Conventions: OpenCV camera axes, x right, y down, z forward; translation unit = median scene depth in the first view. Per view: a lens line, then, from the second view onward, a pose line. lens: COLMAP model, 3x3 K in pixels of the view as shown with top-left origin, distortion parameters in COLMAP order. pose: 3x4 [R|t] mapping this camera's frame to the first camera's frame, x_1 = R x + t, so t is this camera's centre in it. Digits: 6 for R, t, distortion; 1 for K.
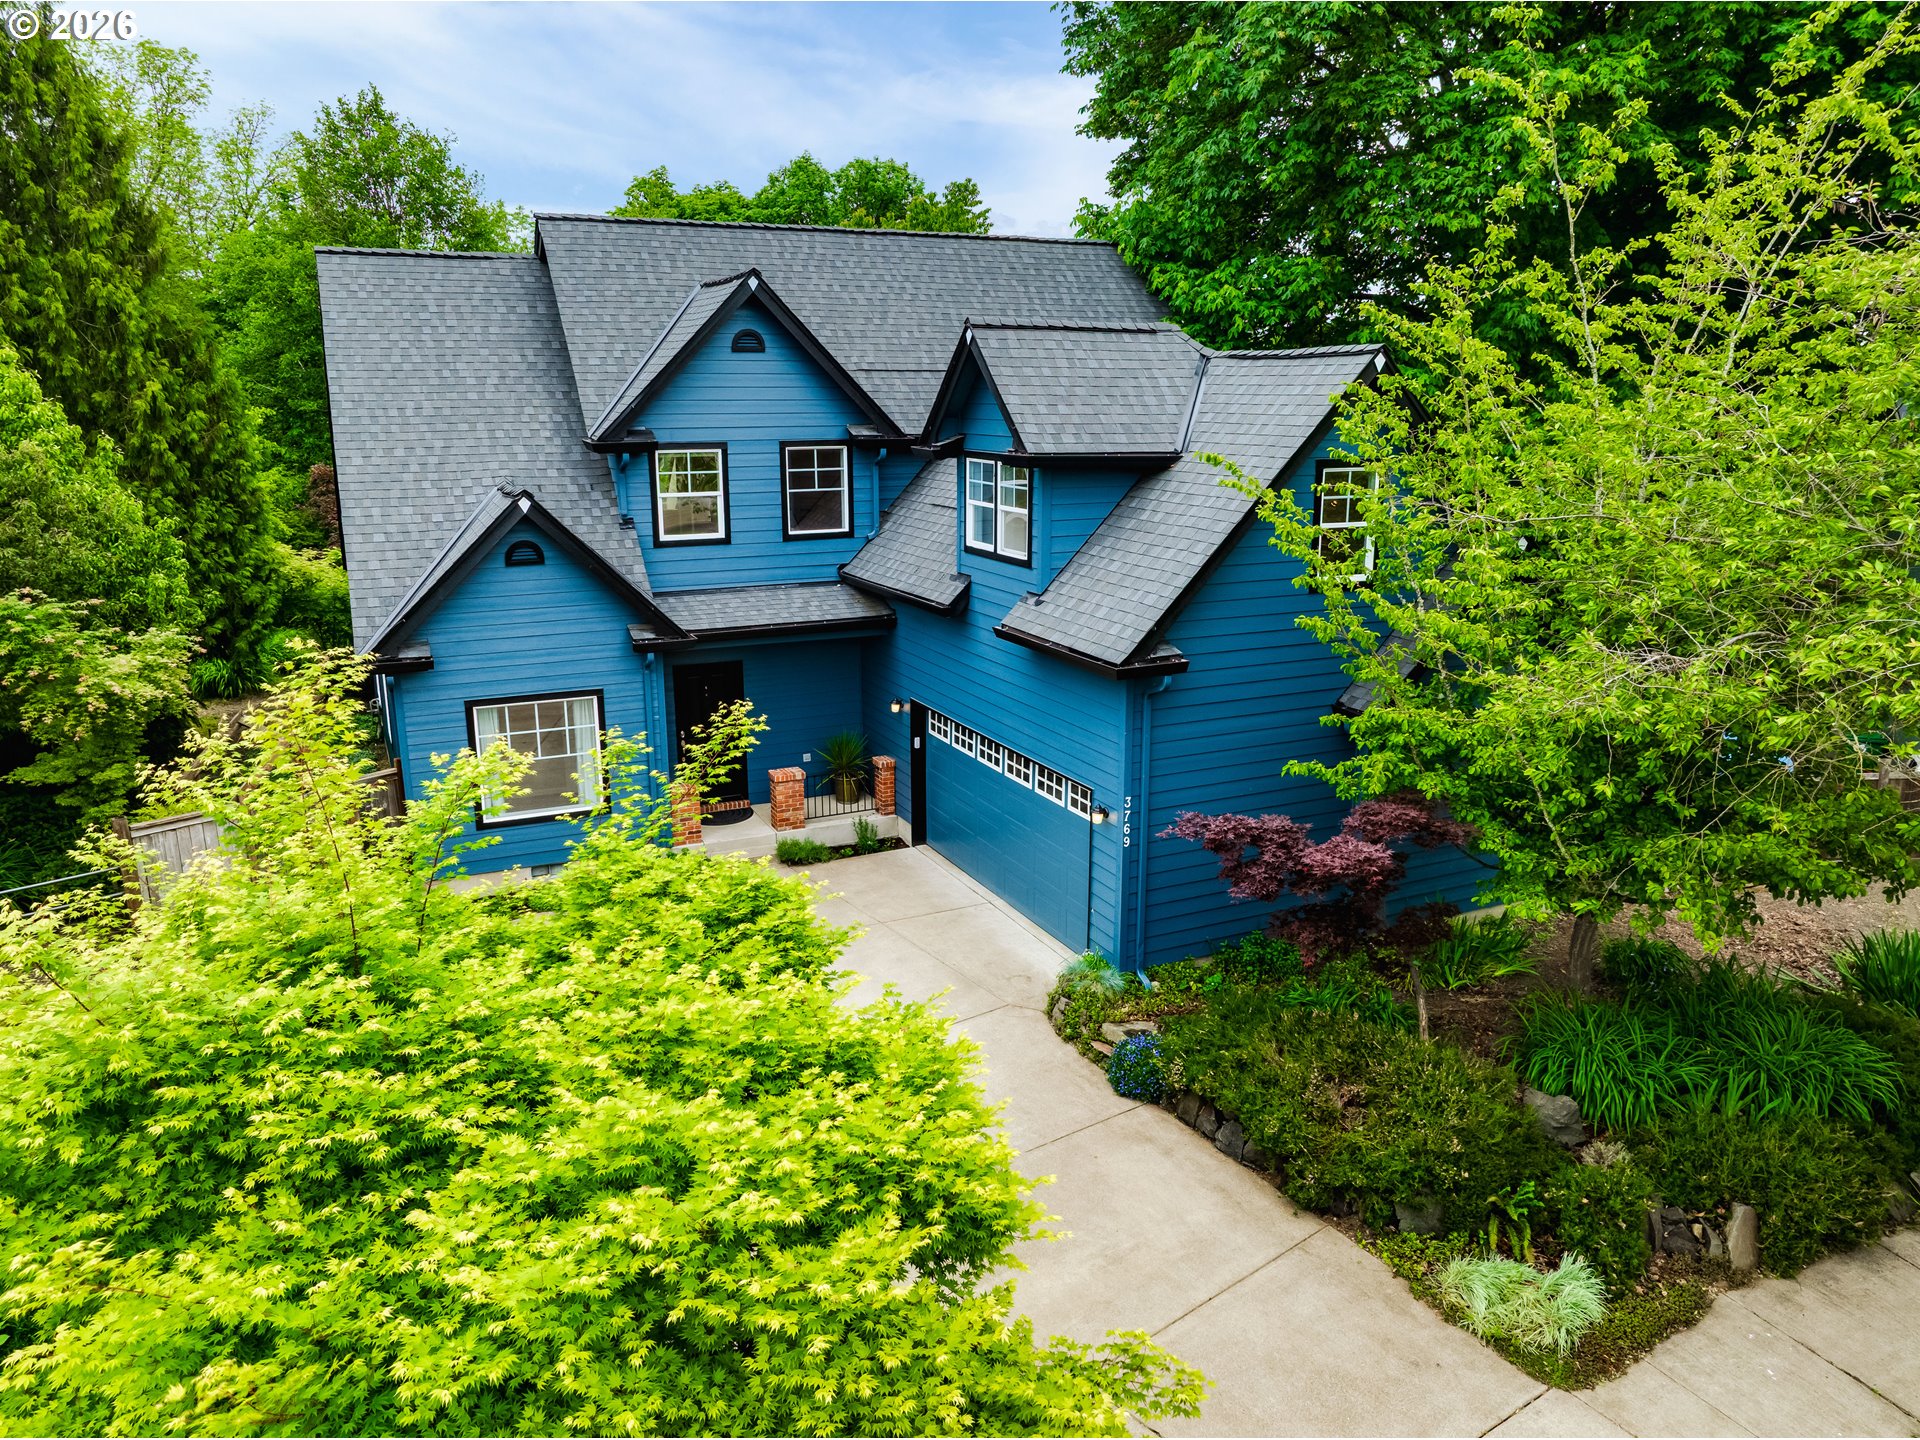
lens RADIAL K [[1341.8, 0, 981.5], [0, 1341.8, 720.4], [0, 0, 1]] dist [-0.003044, -0.042794]
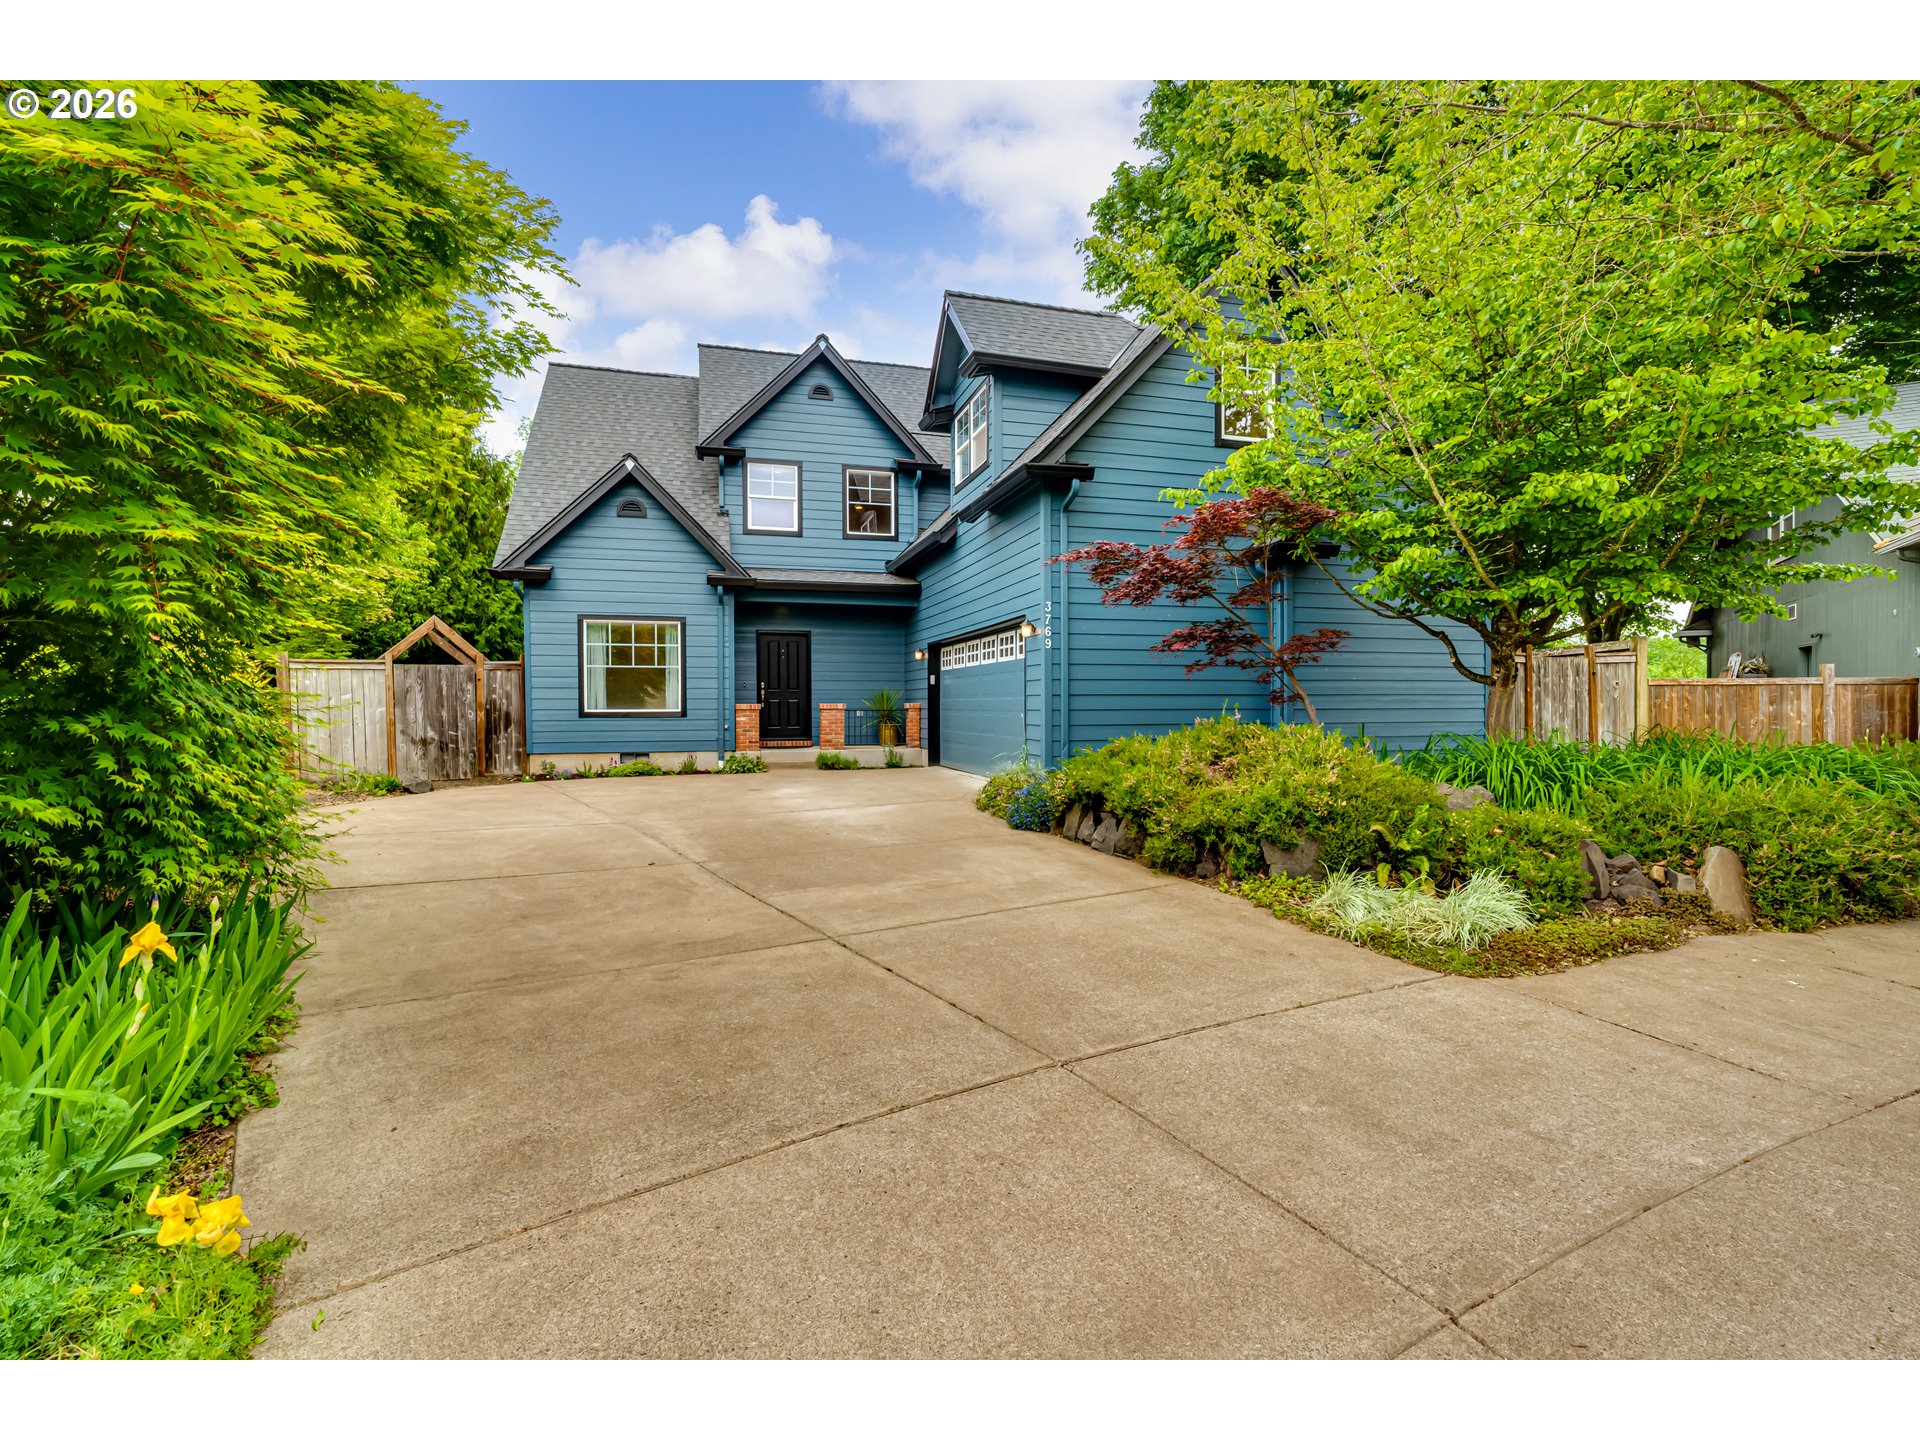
lens RADIAL K [[882.2, 0, 965.7], [0, 882.2, 712.4], [0, 0, 1]] dist [-0.001703, 0.000276]
pose [[0.986014, -0.003840, -0.166621, 0.125337], [-0.034114, 0.973917, -0.224327, 0.241534], [0.163137, 0.226873, 0.960164, 0.231379]]
